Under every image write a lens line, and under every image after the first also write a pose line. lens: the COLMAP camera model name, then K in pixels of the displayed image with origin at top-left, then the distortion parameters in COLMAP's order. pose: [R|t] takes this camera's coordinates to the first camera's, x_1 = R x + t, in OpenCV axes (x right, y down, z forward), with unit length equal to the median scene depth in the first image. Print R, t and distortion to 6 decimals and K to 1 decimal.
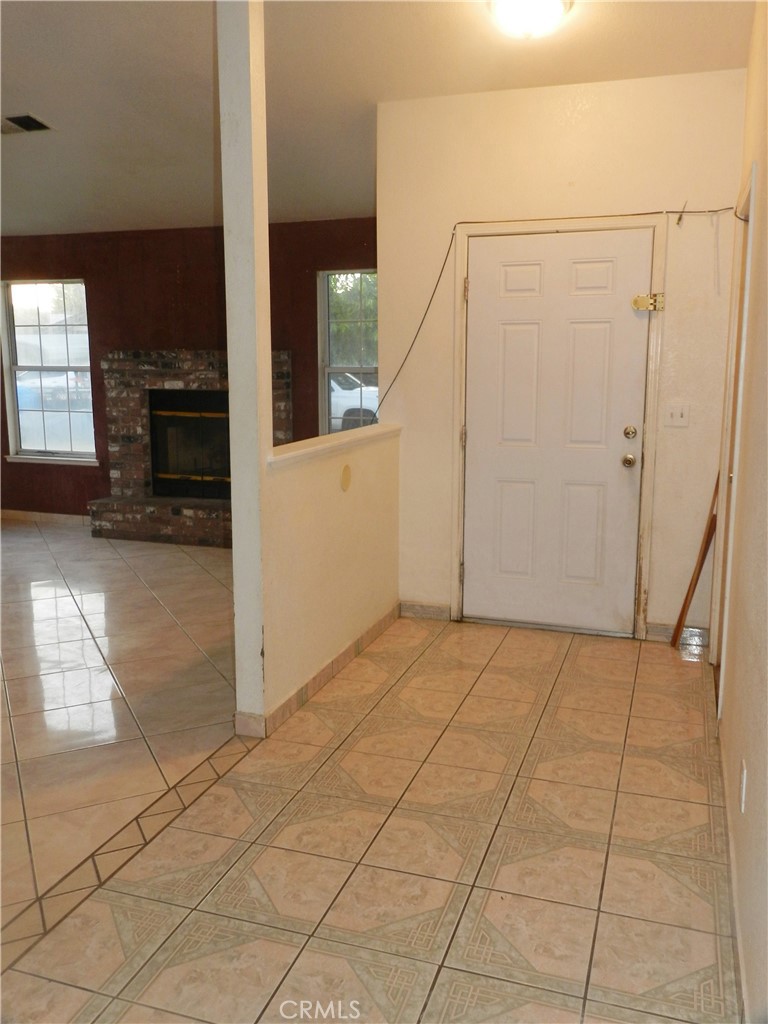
lens RADIAL K [[861.8, 0, 387.8], [0, 861.8, 507.5], [0, 0, 1]] dist [0.004982, 0.008488]
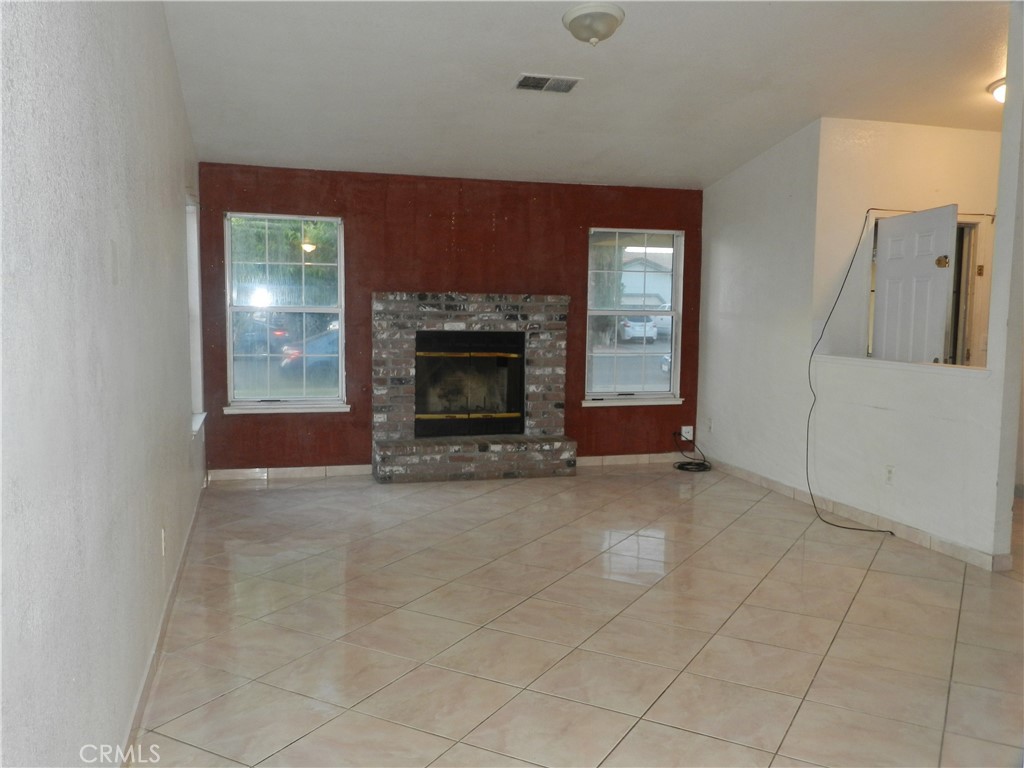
lens RADIAL K [[861.8, 0, 509.5], [0, 861.8, 381.2], [0, 0, 1]] dist [0.004982, 0.008488]
pose [[0.829044, -0.035338, 0.558065, -1.119567], [0.083080, 0.994709, -0.060435, -0.014192], [-0.552977, 0.096467, 0.827594, 0.176185]]
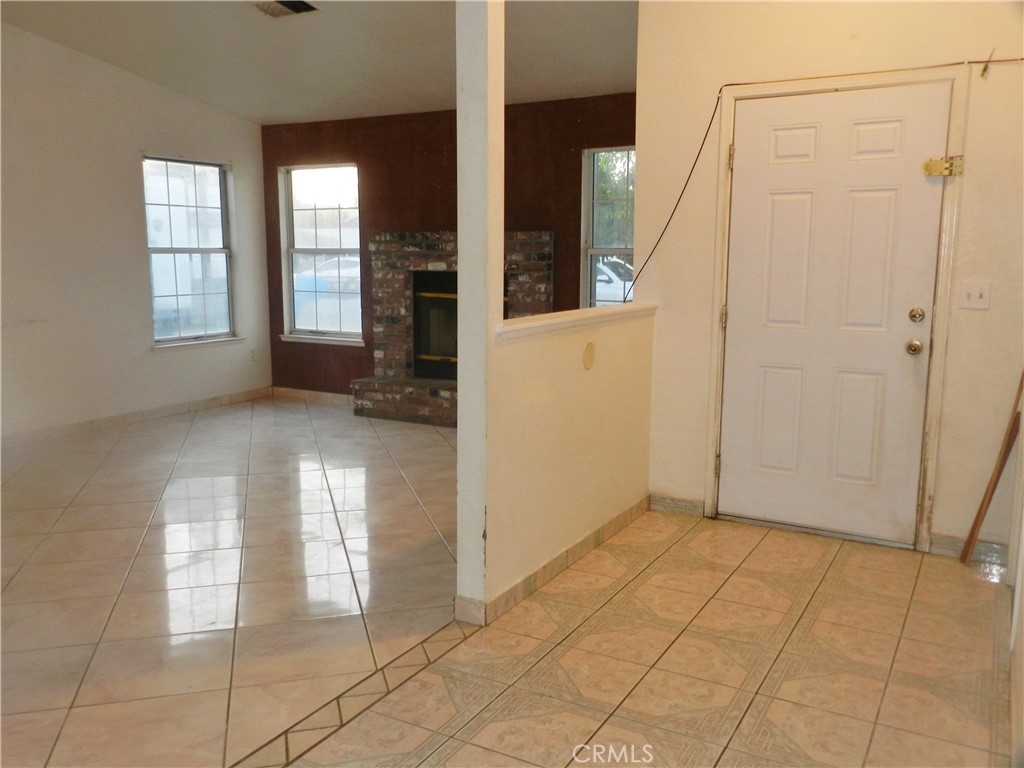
lens RADIAL K [[861.8, 0, 508.0], [0, 861.8, 389.2], [0, 0, 1]] dist [0.004982, 0.008488]
pose [[0.981941, 0.034146, -0.186079, 0.034314], [-0.037171, 0.999227, -0.012788, 0.014122], [0.185498, 0.019474, 0.982452, 0.052694]]
